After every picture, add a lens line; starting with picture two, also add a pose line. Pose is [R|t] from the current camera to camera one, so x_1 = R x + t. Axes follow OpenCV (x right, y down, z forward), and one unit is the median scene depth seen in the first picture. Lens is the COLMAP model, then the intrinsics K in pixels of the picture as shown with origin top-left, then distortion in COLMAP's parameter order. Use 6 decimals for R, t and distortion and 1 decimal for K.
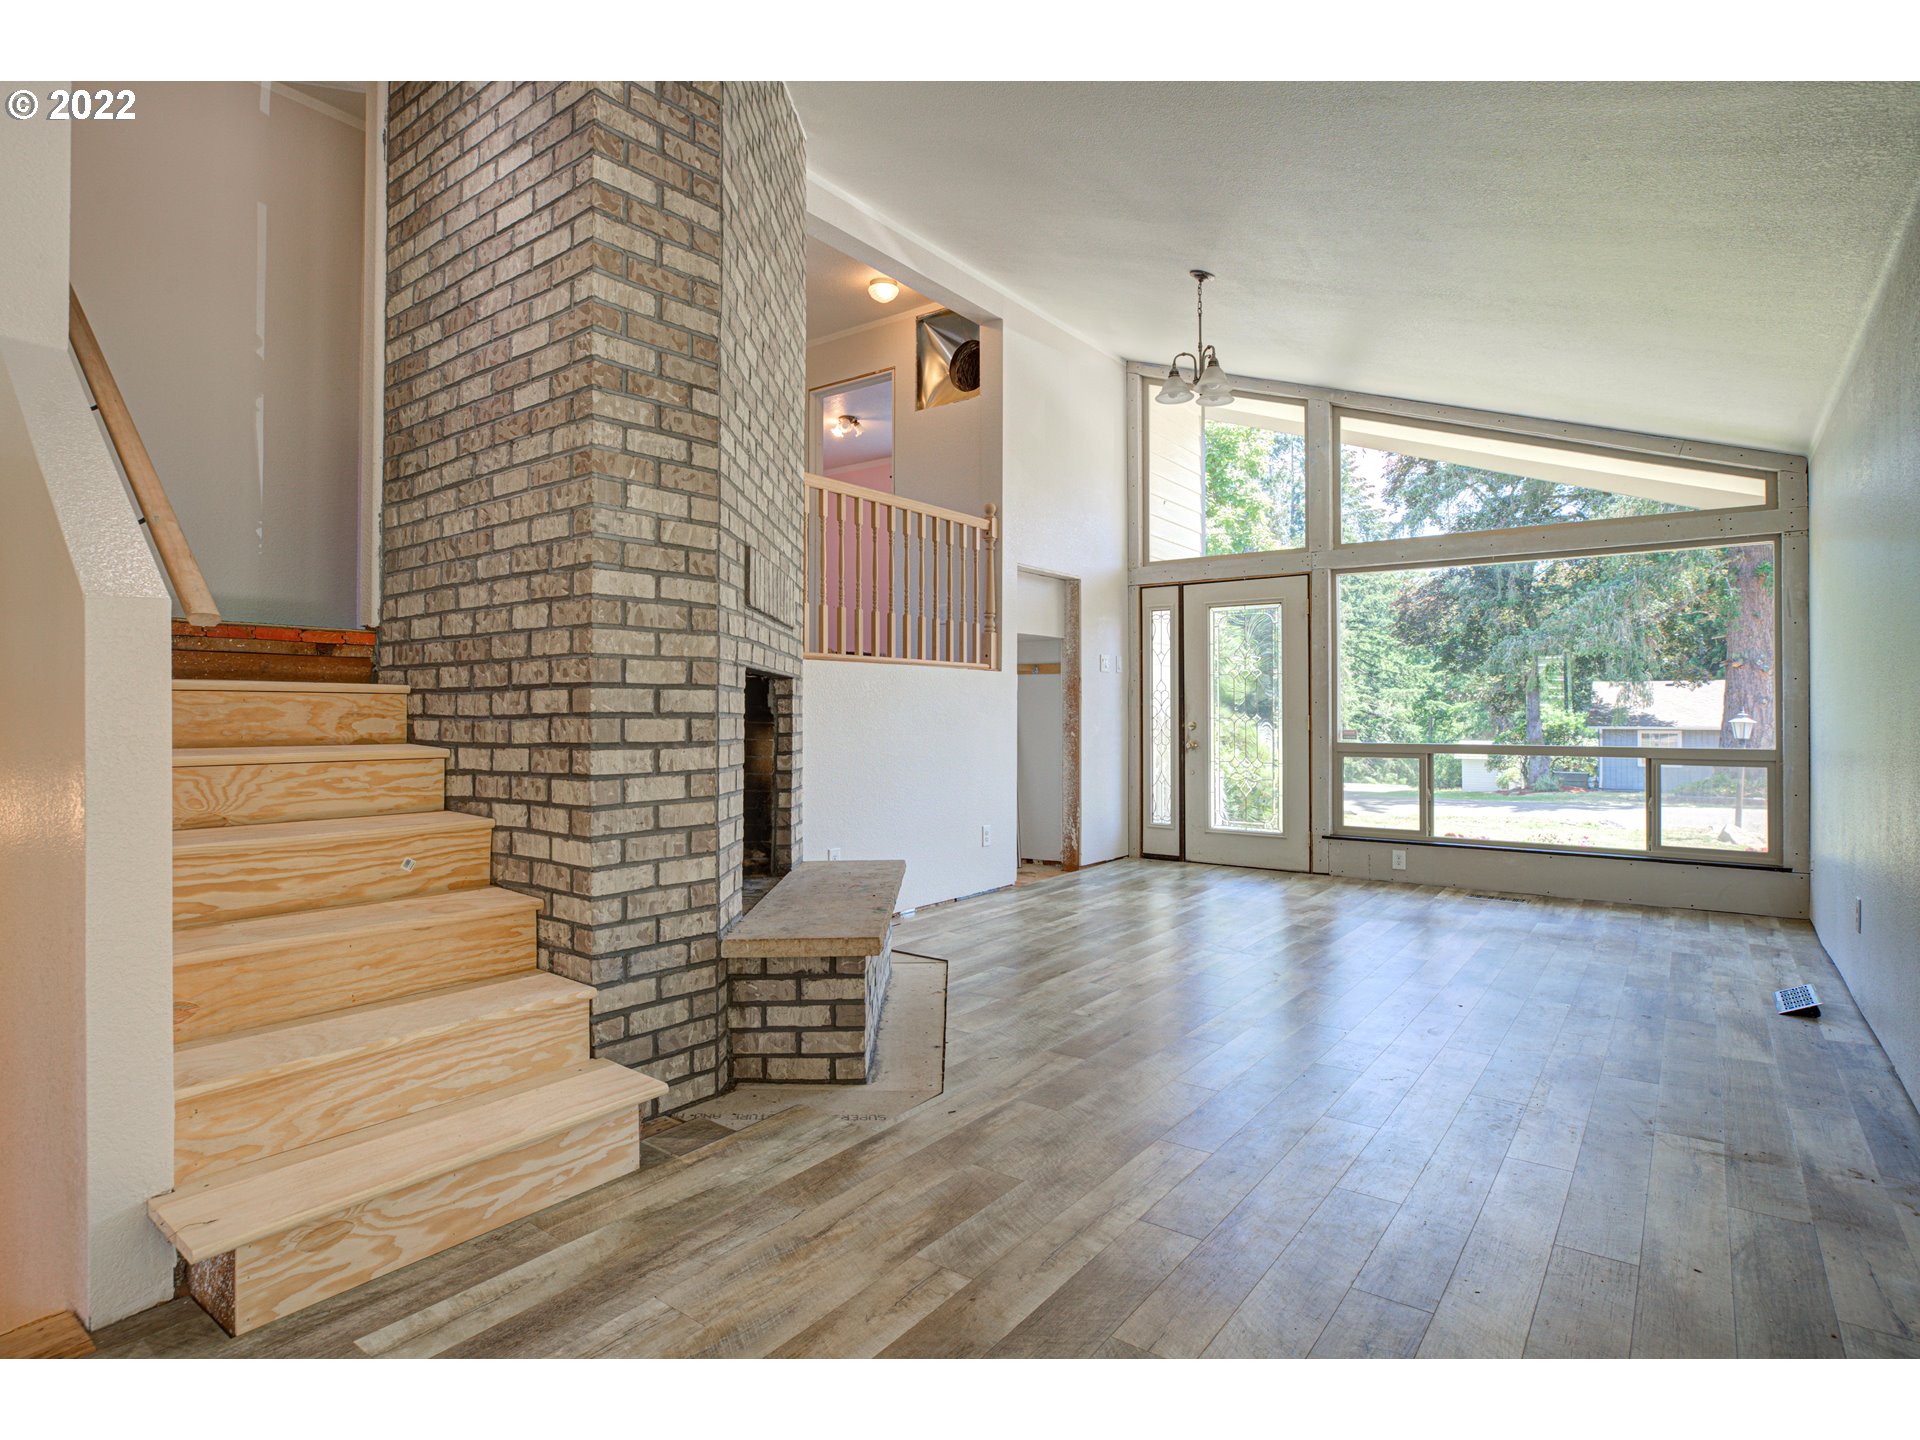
lens RADIAL K [[992.7, 0, 951.0], [0, 992.7, 708.0], [0, 0, 1]] dist [-0.025021, 0.000699]
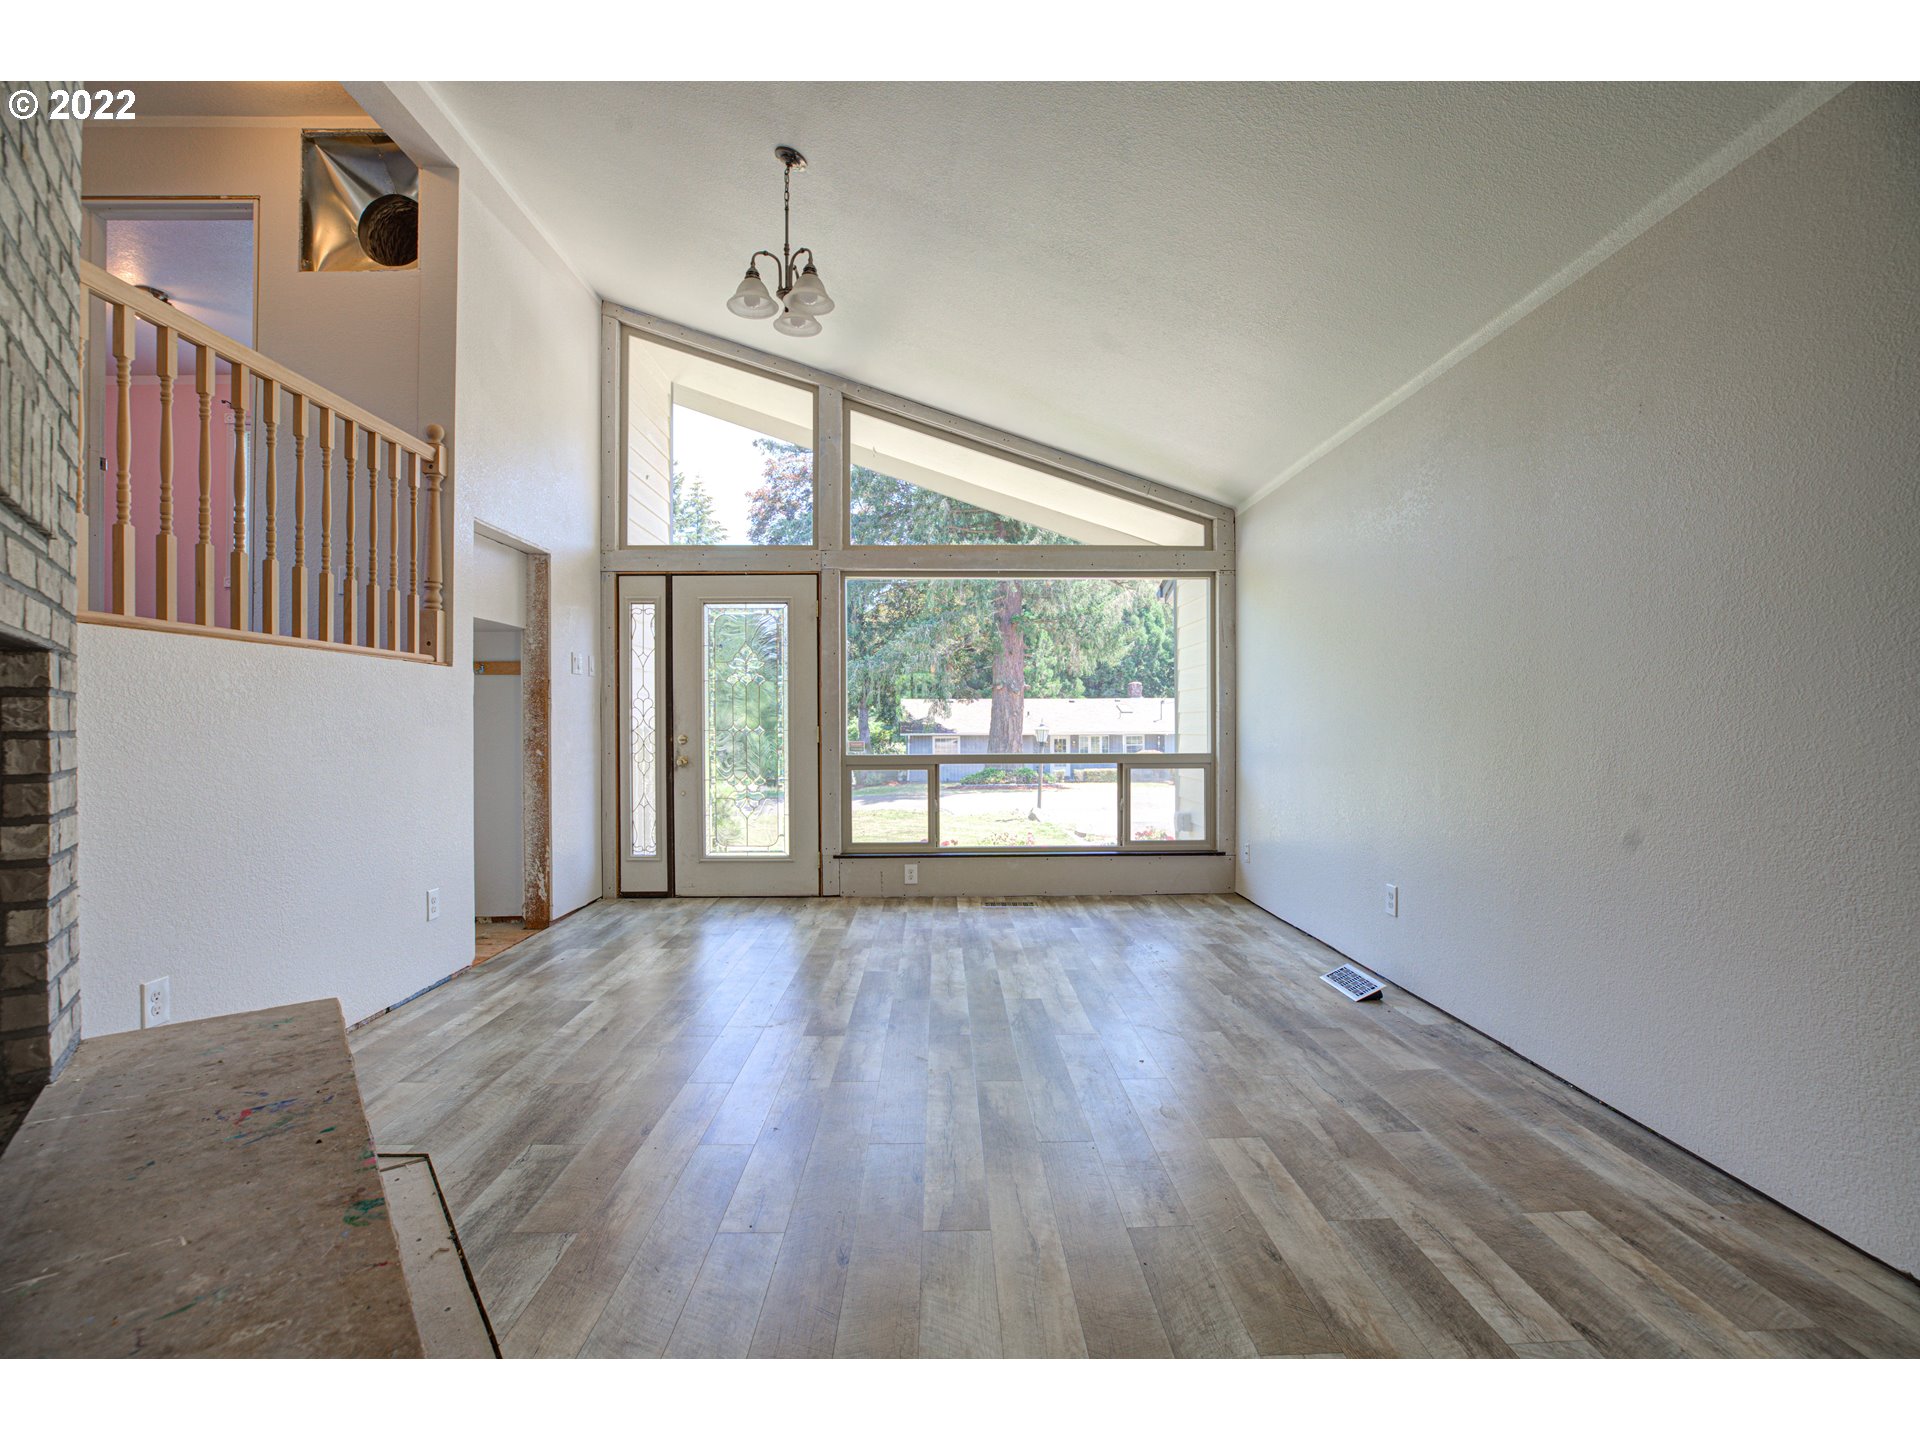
lens RADIAL K [[892.8, 0, 971.3], [0, 892.8, 723.1], [0, 0, 1]] dist [-0.038865, 0.008067]
pose [[0.783151, -0.004141, 0.621818, -0.046075], [0.002076, 0.999990, 0.004045, 0.001084], [-0.621828, -0.001877, 0.783151, 0.265540]]
